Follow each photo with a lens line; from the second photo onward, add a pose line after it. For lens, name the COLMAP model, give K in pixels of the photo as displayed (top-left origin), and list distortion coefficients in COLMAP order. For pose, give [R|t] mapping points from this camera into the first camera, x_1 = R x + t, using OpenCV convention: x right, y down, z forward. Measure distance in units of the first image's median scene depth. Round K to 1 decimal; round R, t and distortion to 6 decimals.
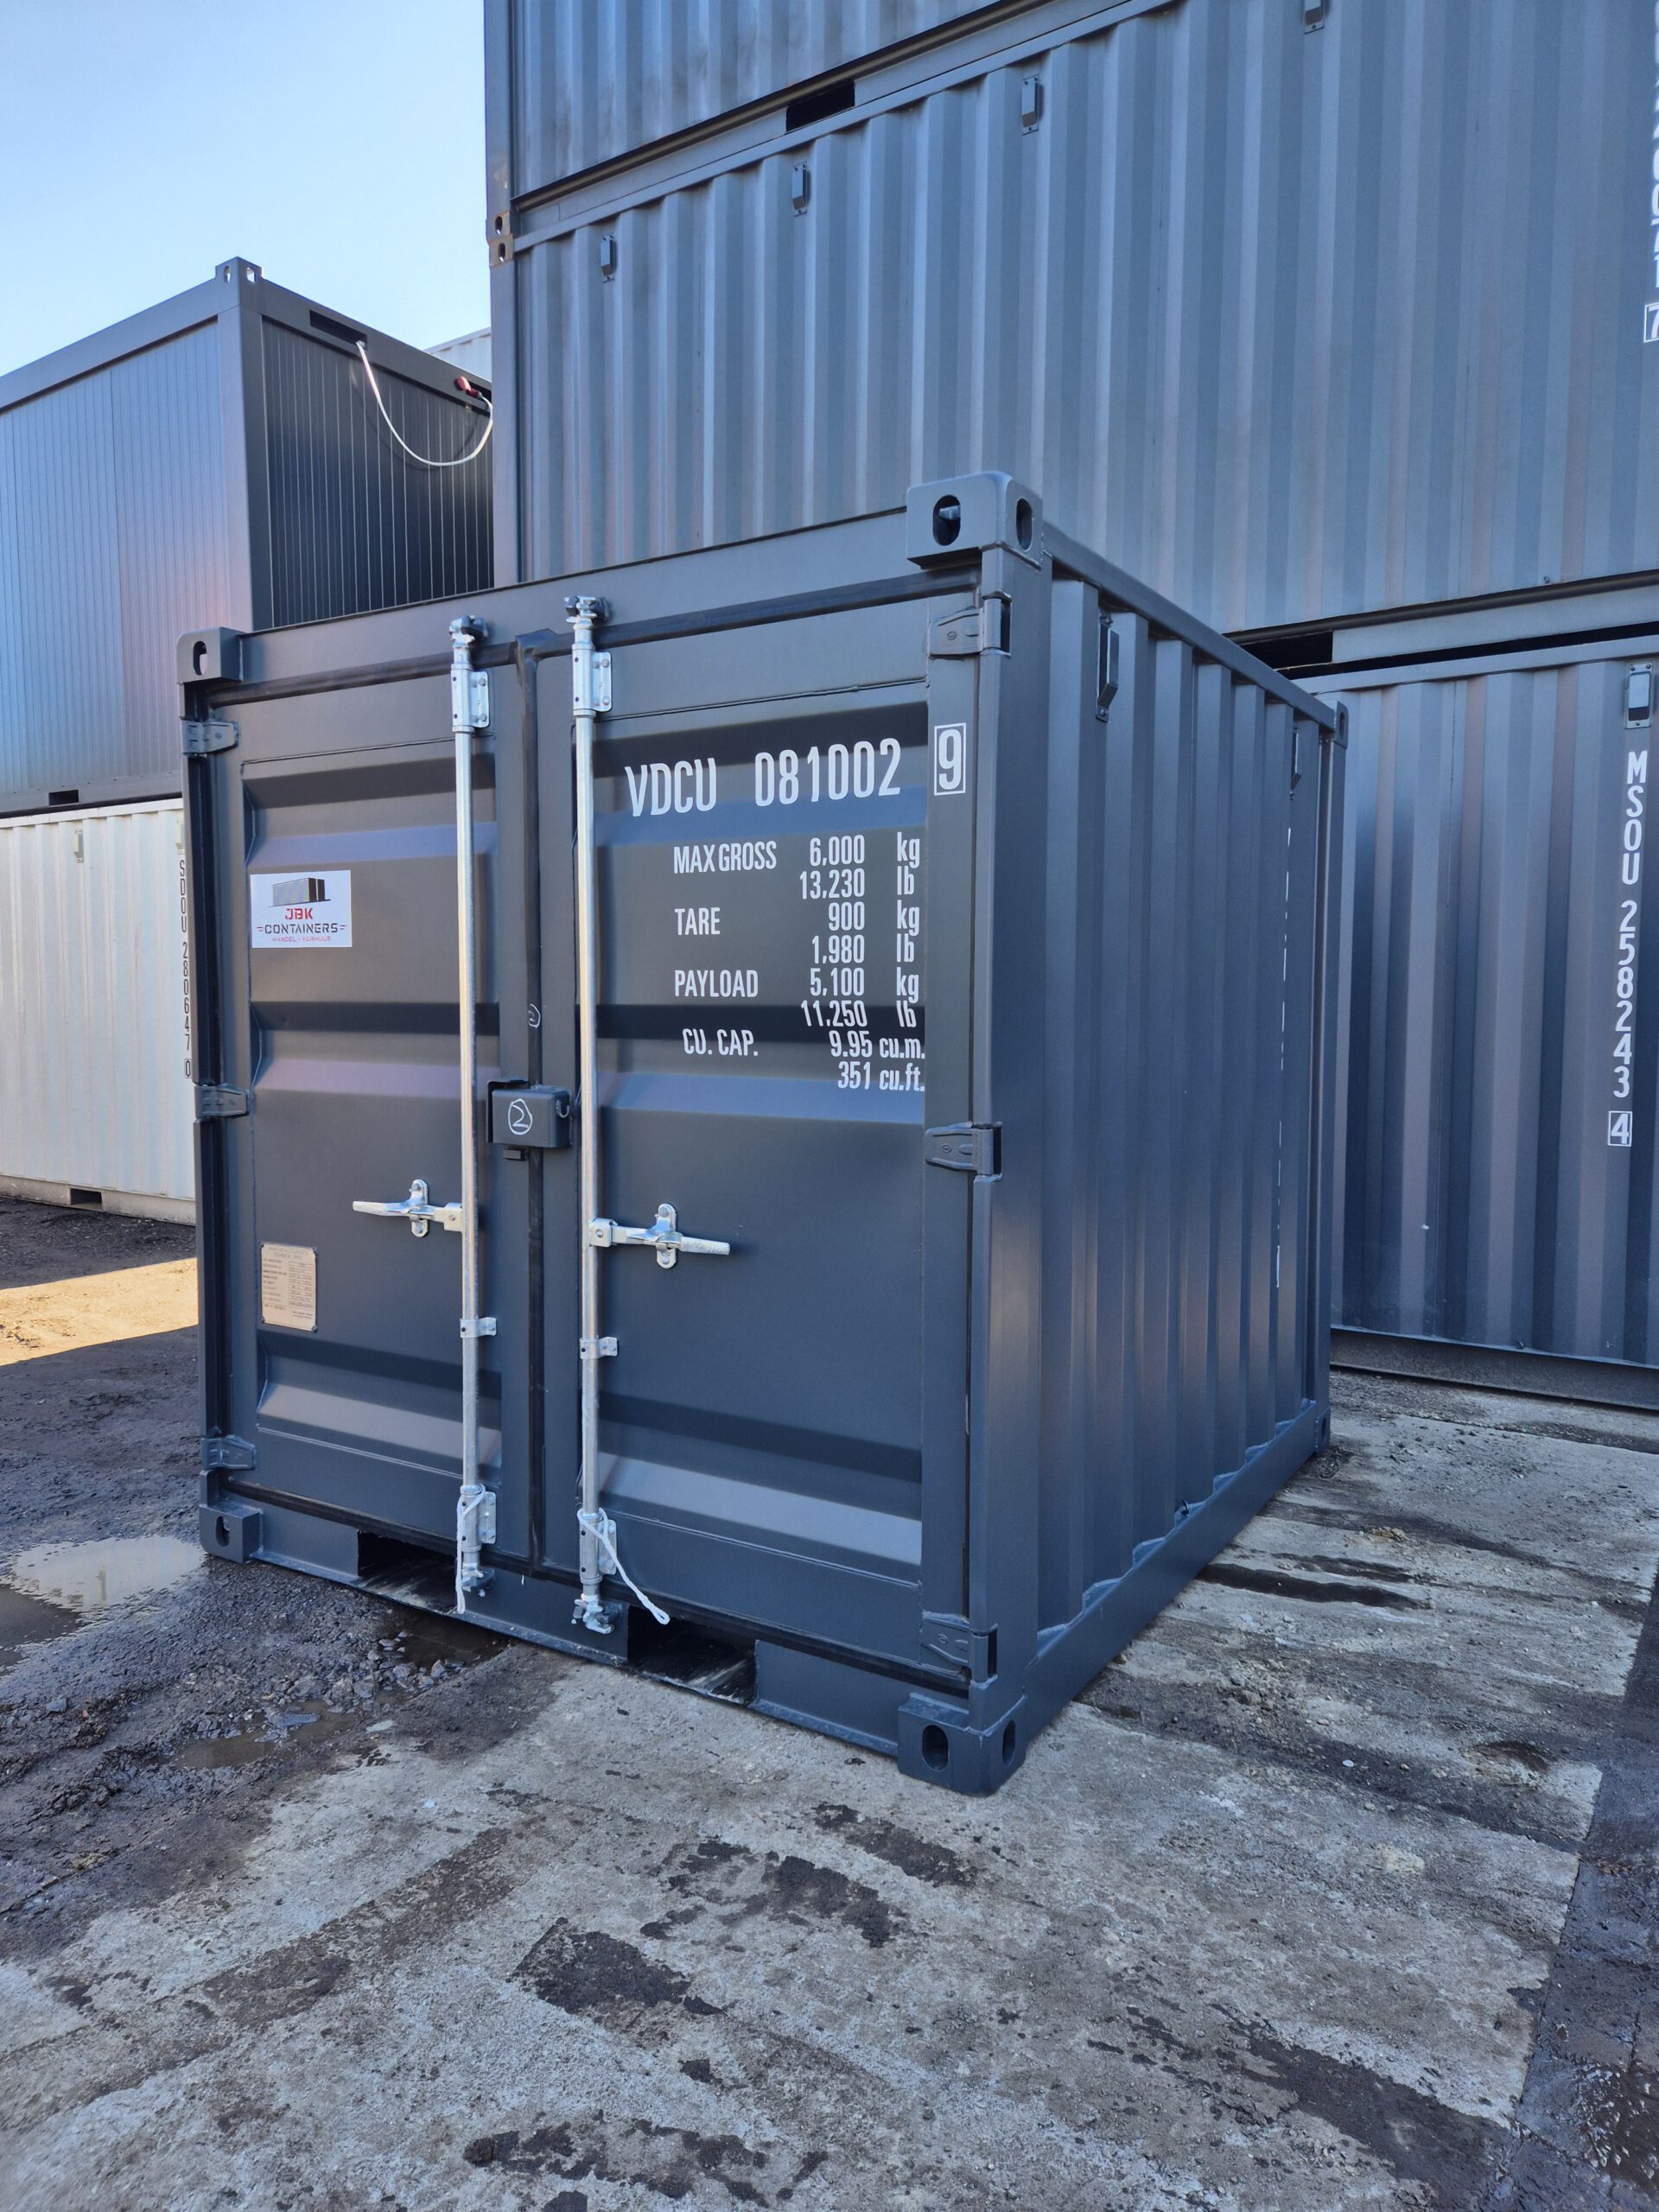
lens RADIAL K [[1465.9, 0, 829.5], [0, 1465.9, 1106.0], [0, 0, 1]] dist [0.071061, -0.052542]
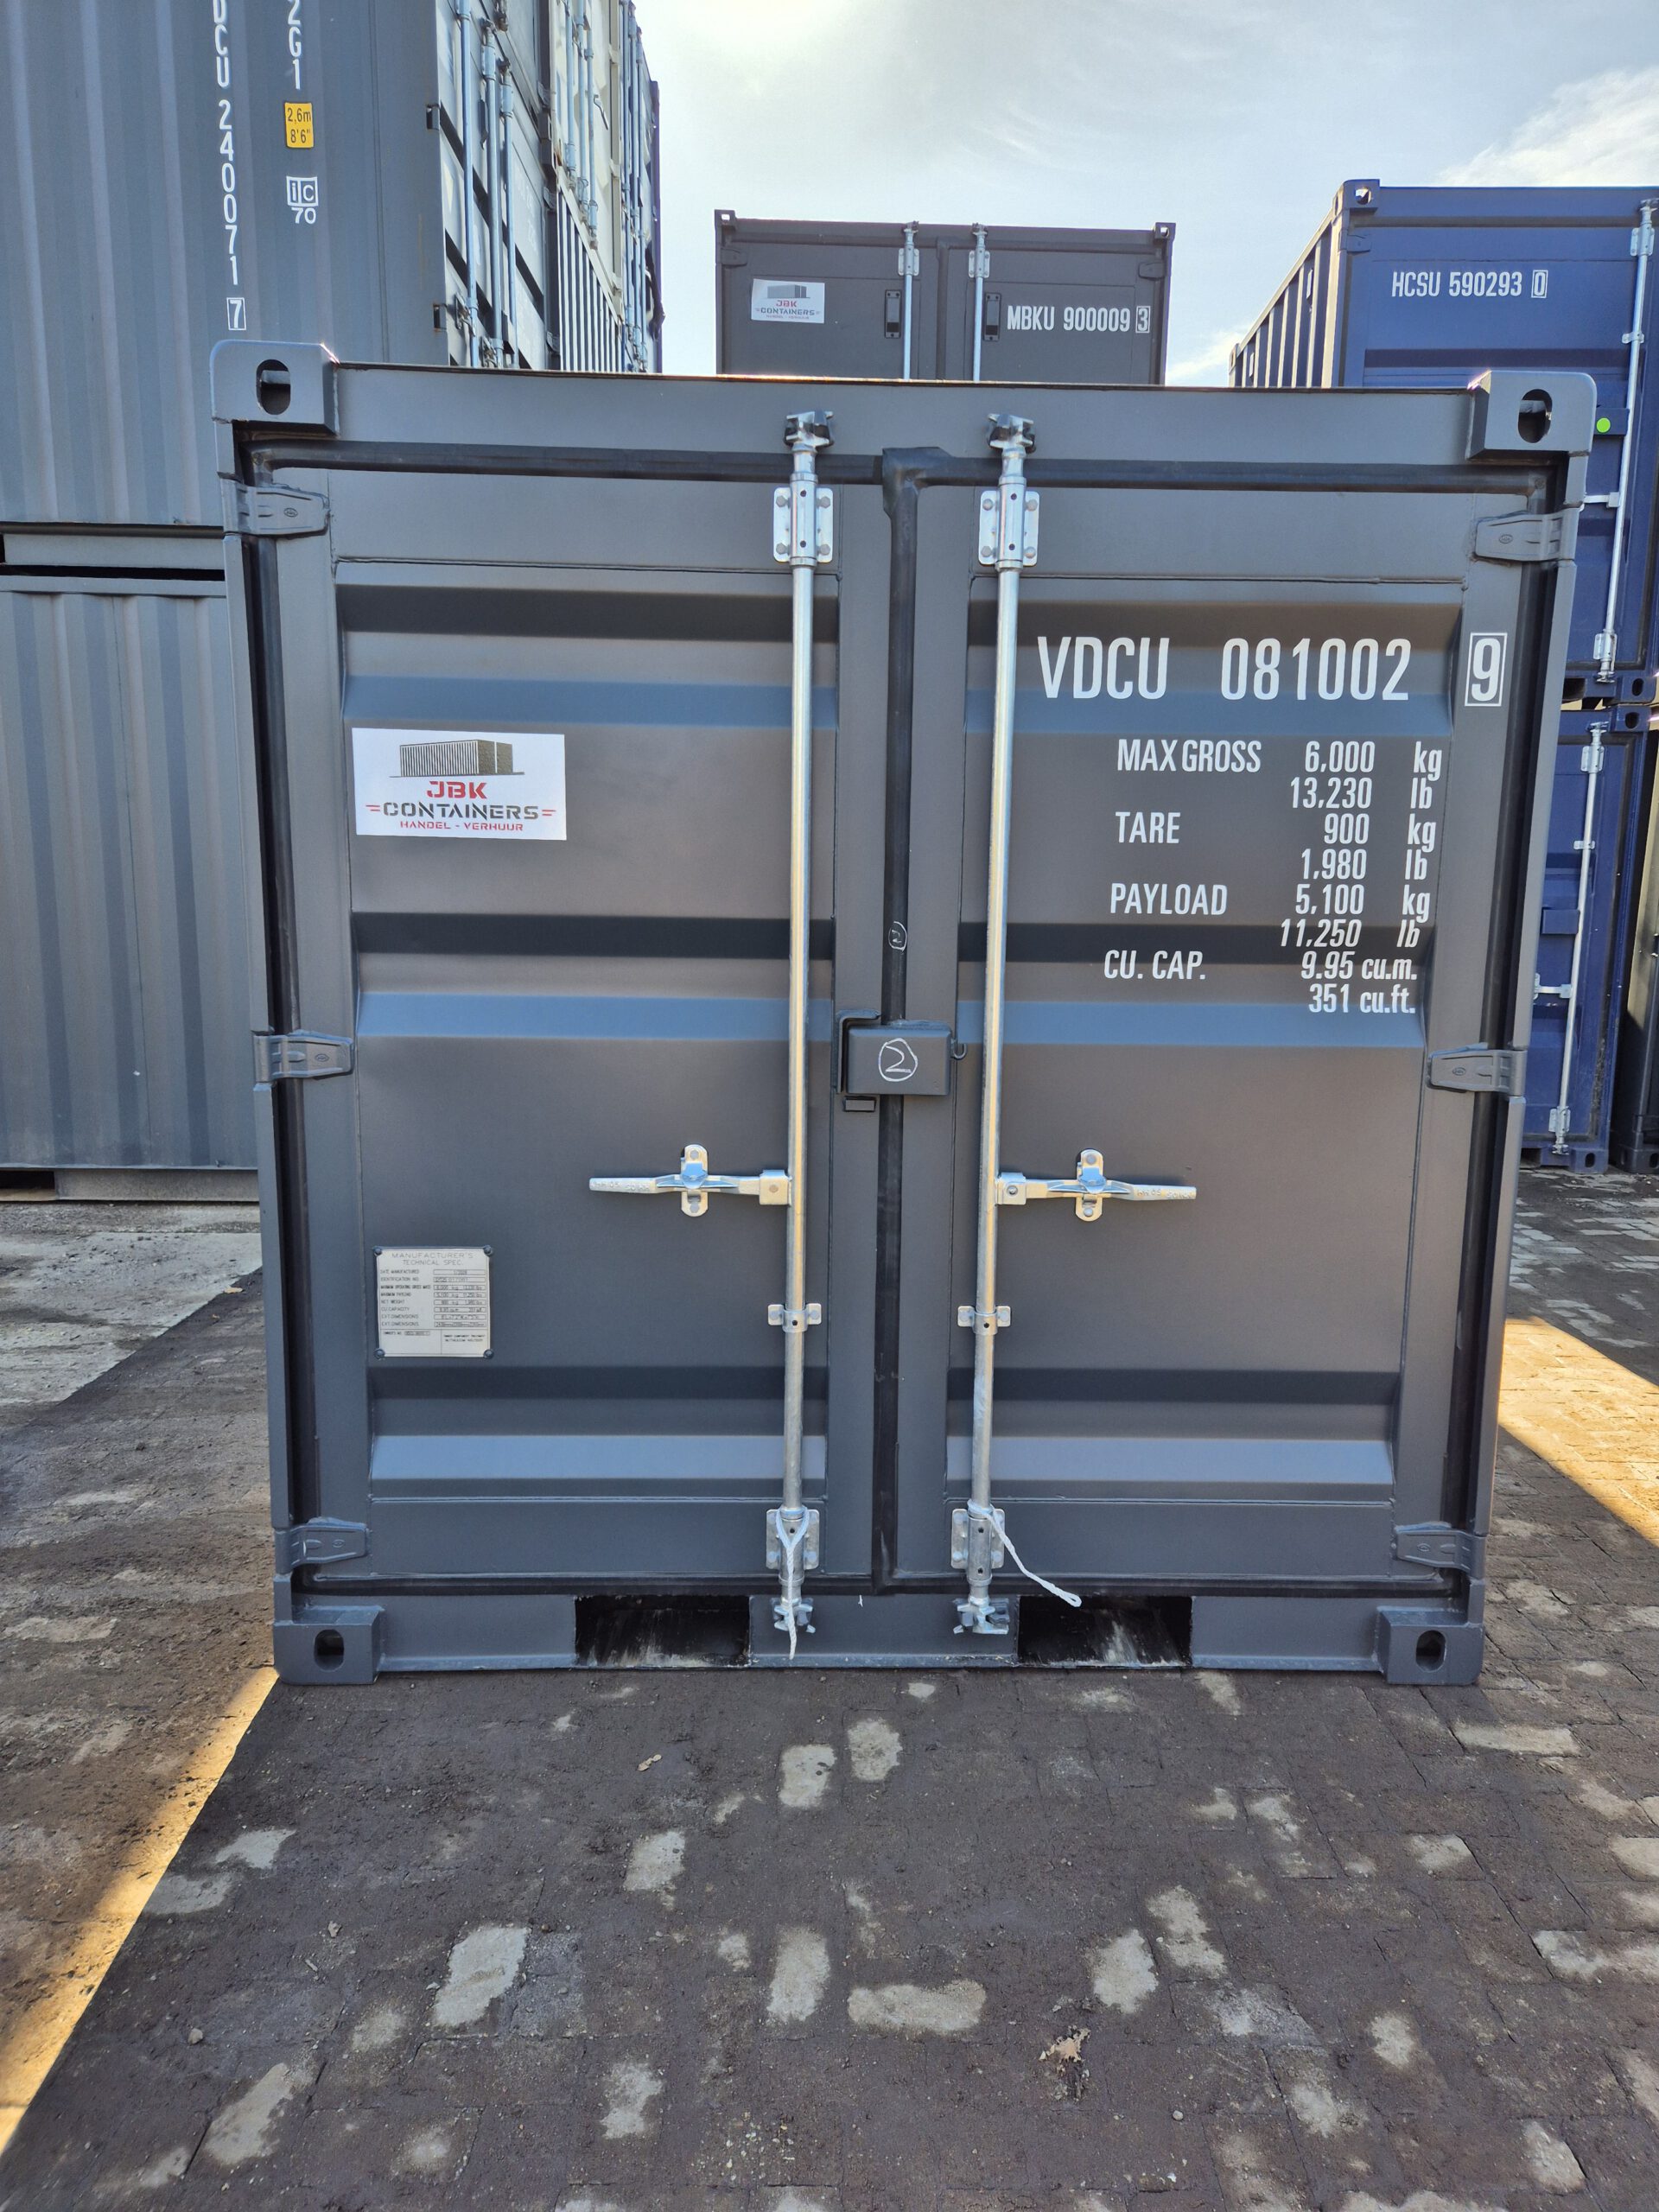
lens RADIAL K [[1497.6, 0, 841.8], [0, 1497.6, 1103.1], [0, 0, 1]] dist [0.079289, -0.058708]
pose [[0.833545, -0.078473, 0.546850, -0.745218], [0.028222, 0.994616, 0.099709, -0.056672], [-0.551730, -0.067679, 0.831272, 0.340300]]
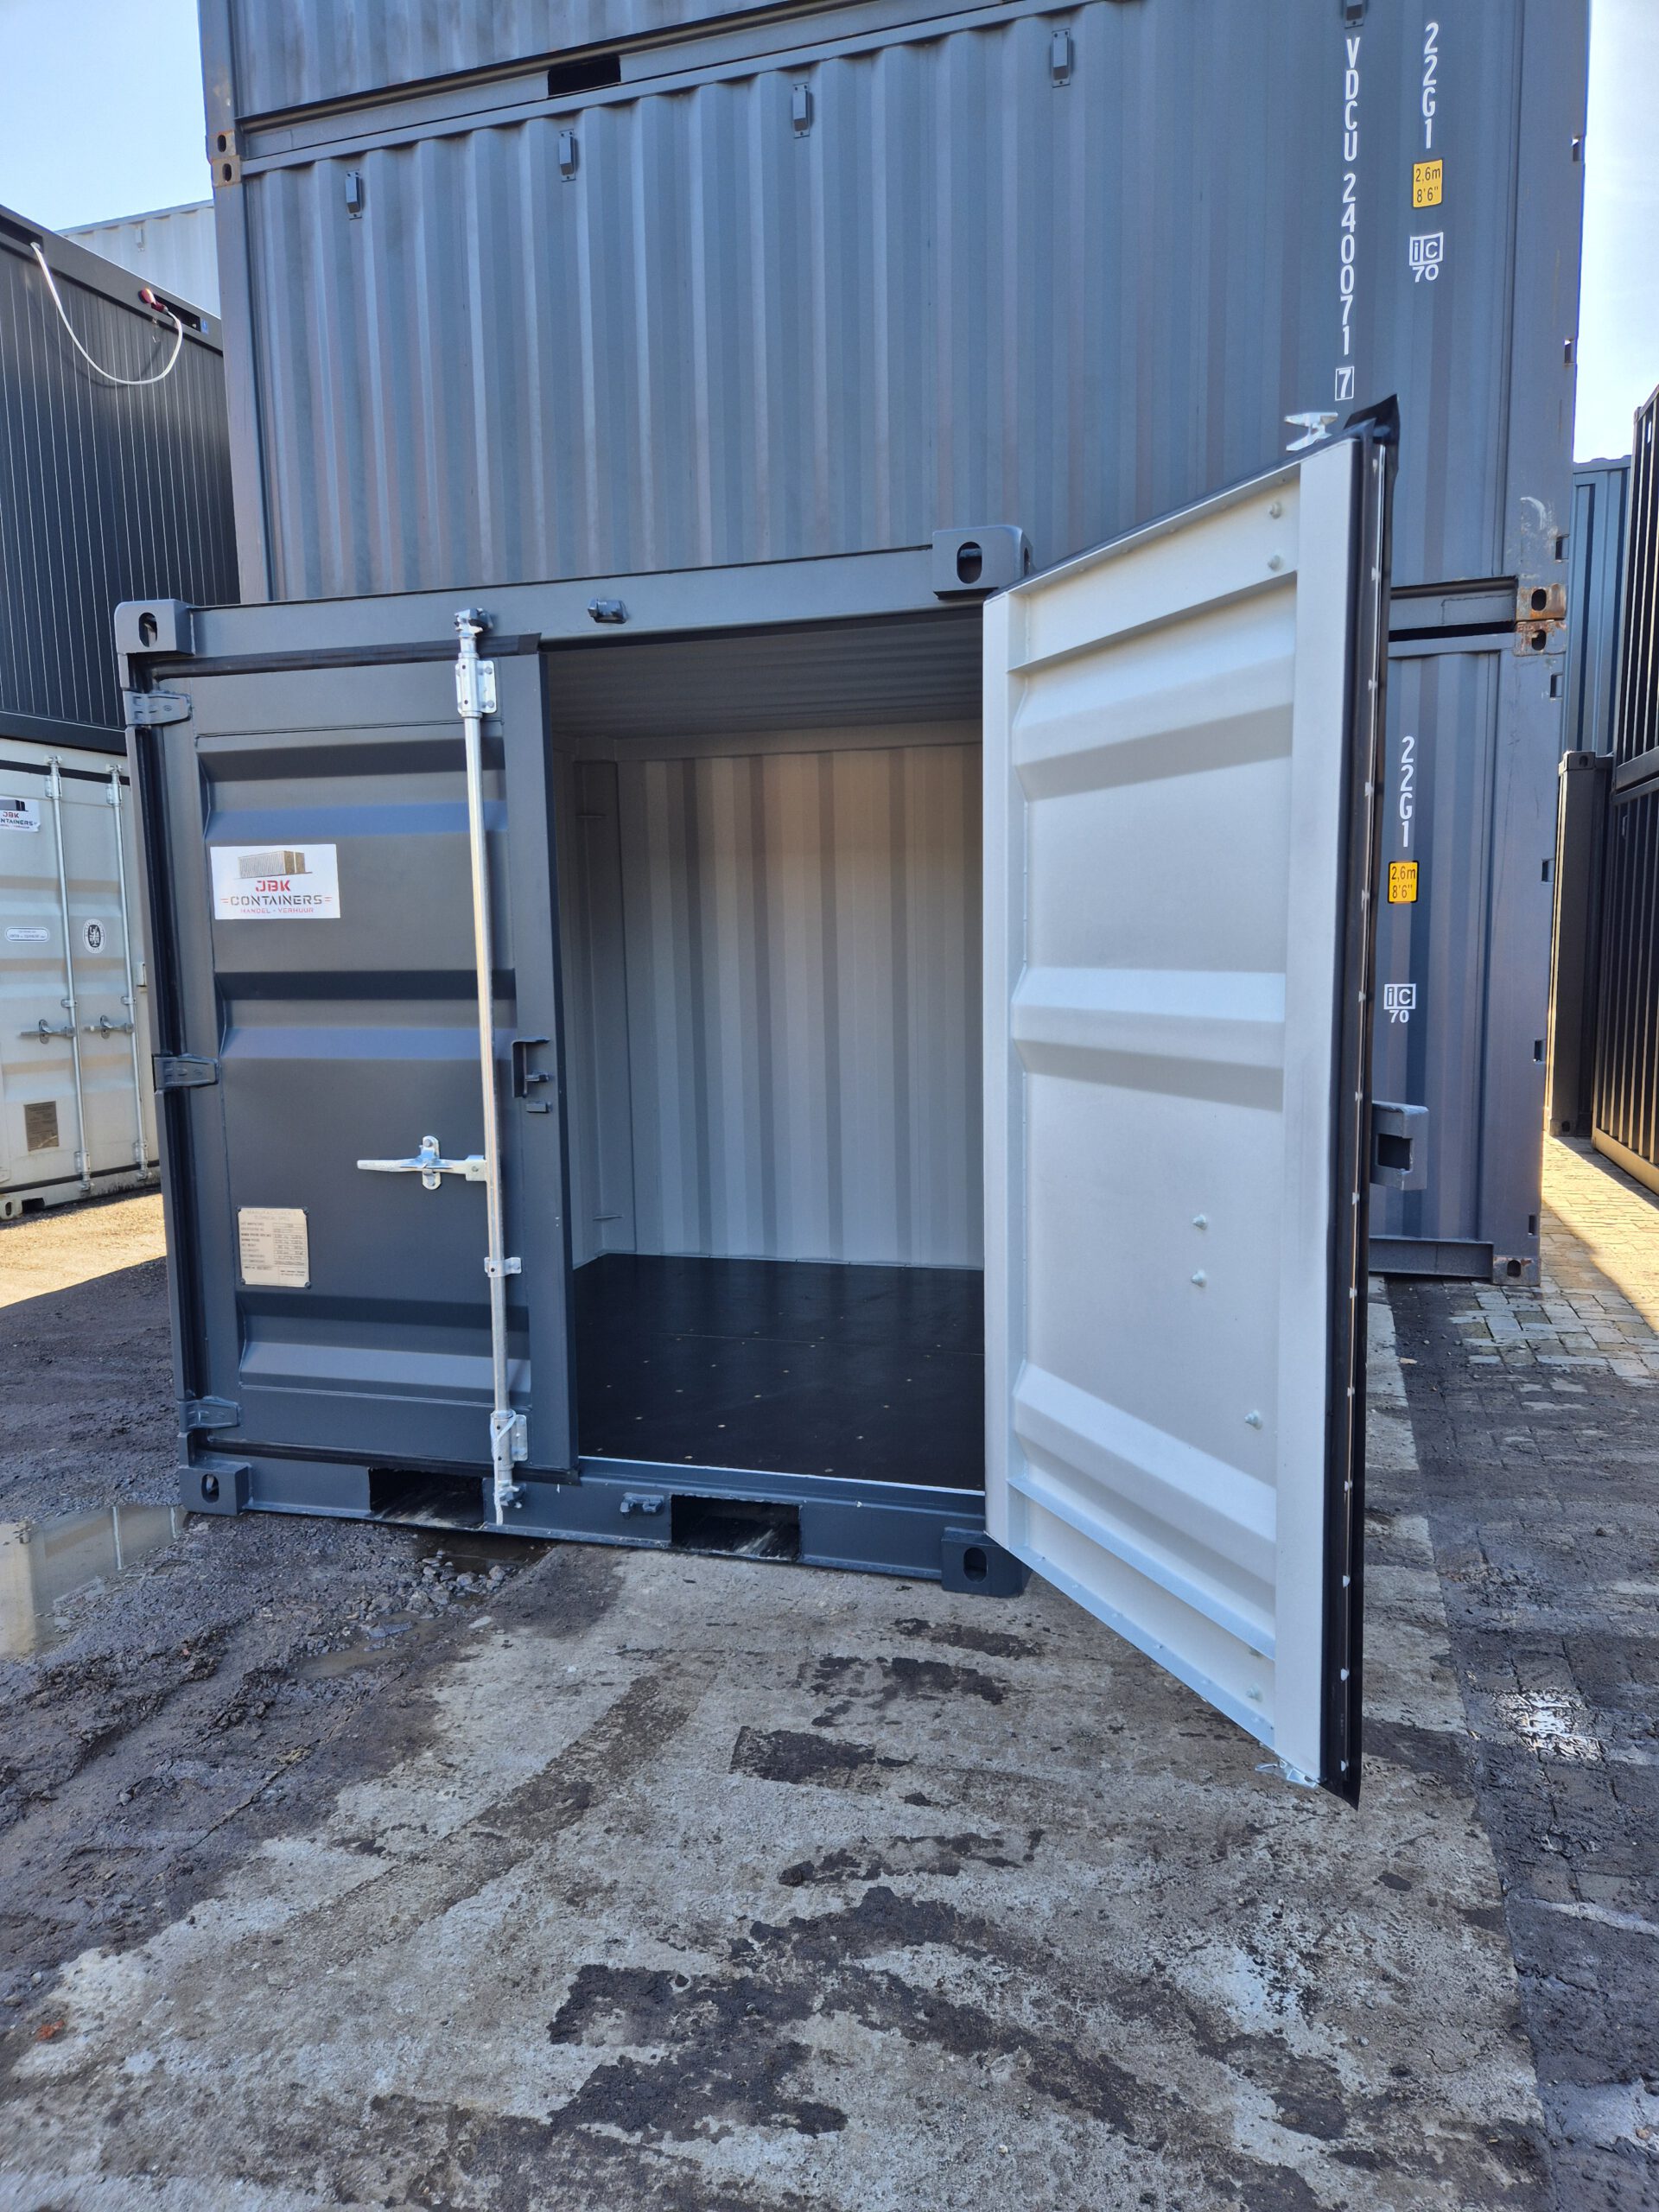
lens RADIAL K [[1460.9, 0, 864.1], [0, 1460.9, 1116.4], [0, 0, 1]] dist [0.069566, -0.053706]
pose [[0.961287, -0.051053, 0.270778, -0.302887], [0.038842, 0.997980, 0.050268, -0.006582], [-0.272797, -0.037805, 0.961329, -0.129491]]
